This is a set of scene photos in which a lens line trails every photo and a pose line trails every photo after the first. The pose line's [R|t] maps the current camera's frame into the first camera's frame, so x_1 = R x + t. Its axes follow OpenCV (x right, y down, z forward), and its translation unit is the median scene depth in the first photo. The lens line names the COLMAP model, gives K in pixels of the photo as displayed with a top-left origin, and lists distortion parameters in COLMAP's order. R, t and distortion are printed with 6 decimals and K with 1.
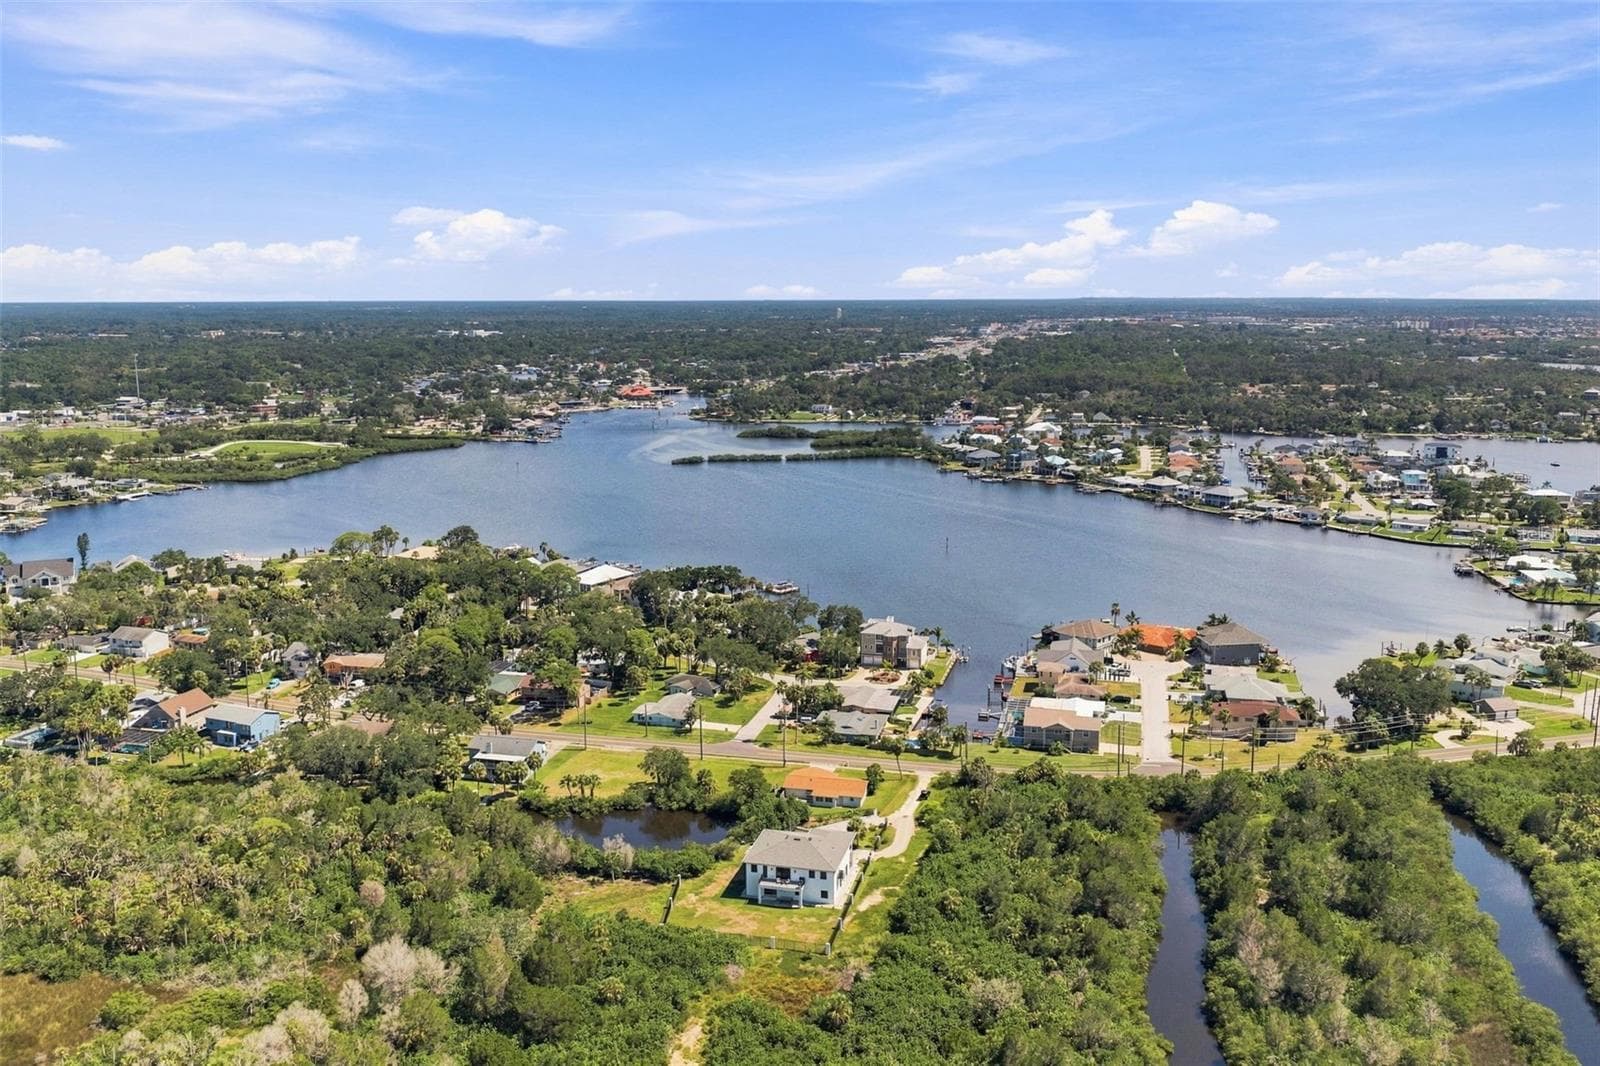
lens RADIAL K [[1318.7, 0, 800.0], [0, 1318.7, 533.0], [0, 0, 1]] dist [0.017468, -0.007985]
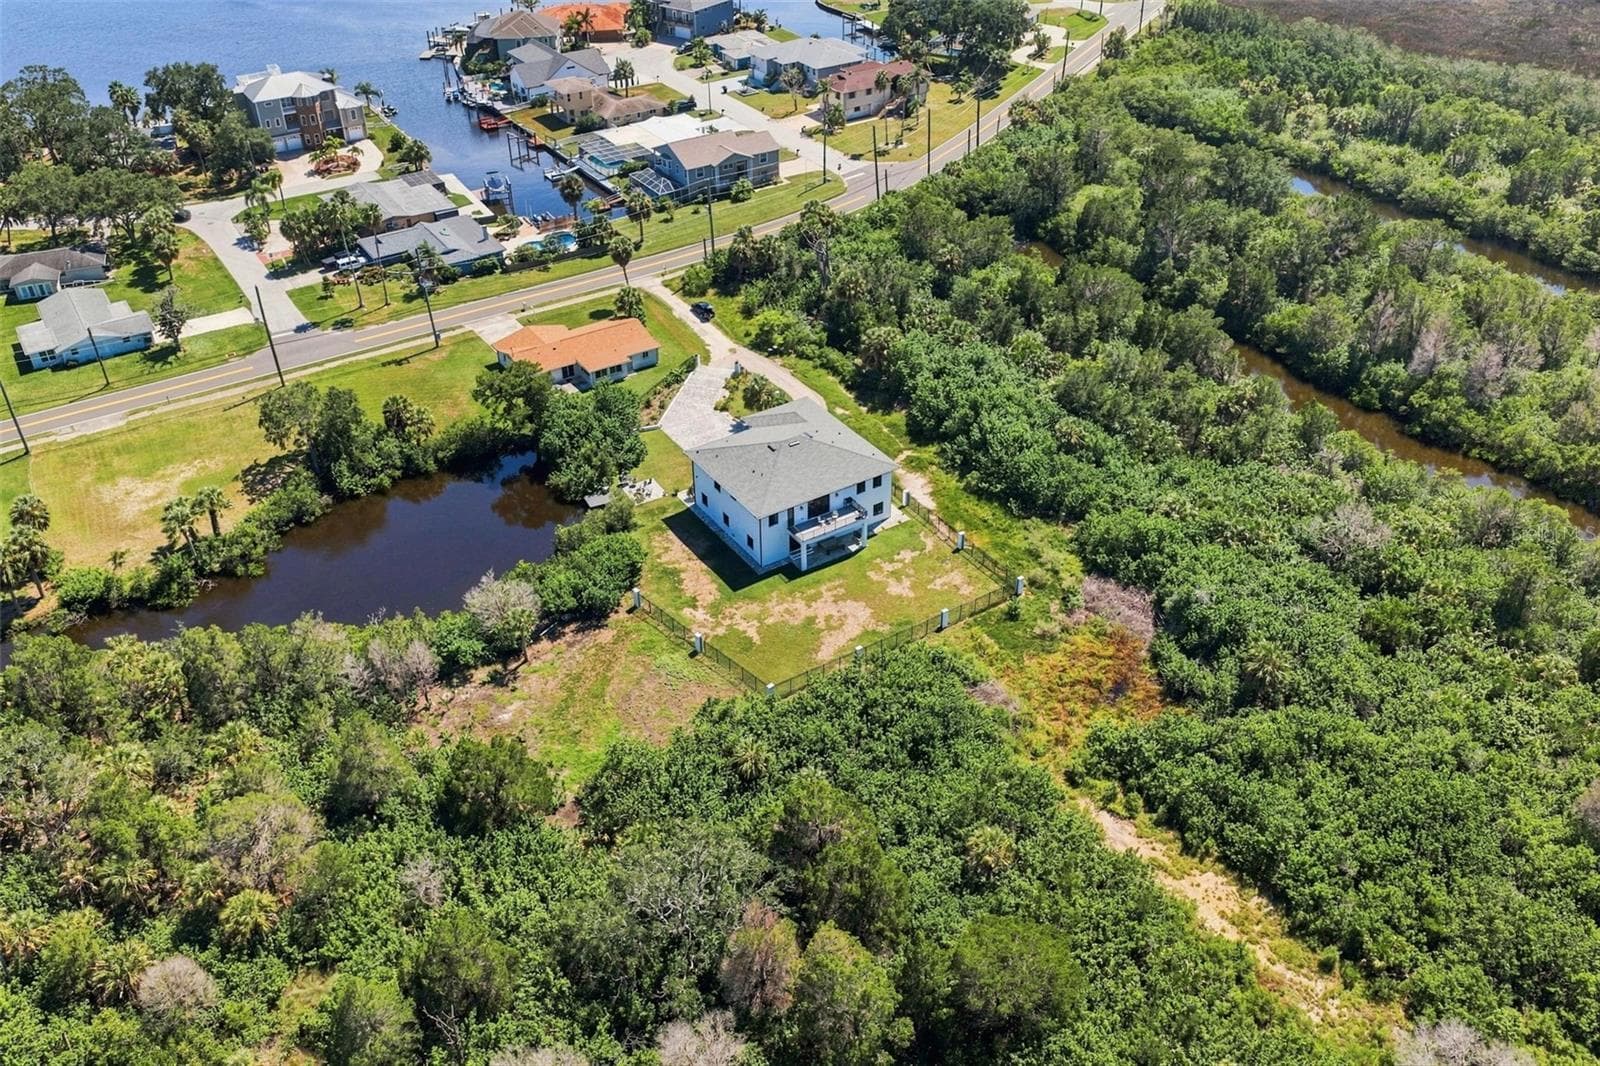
lens RADIAL K [[1318.7, 0, 800.0], [0, 1318.7, 533.0], [0, 0, 1]] dist [0.017468, -0.007985]
pose [[0.686108, -0.426263, 0.589539, -0.345206], [0.136768, 0.871491, 0.470955, -0.004660], [-0.714528, -0.242496, 0.656236, 0.593856]]
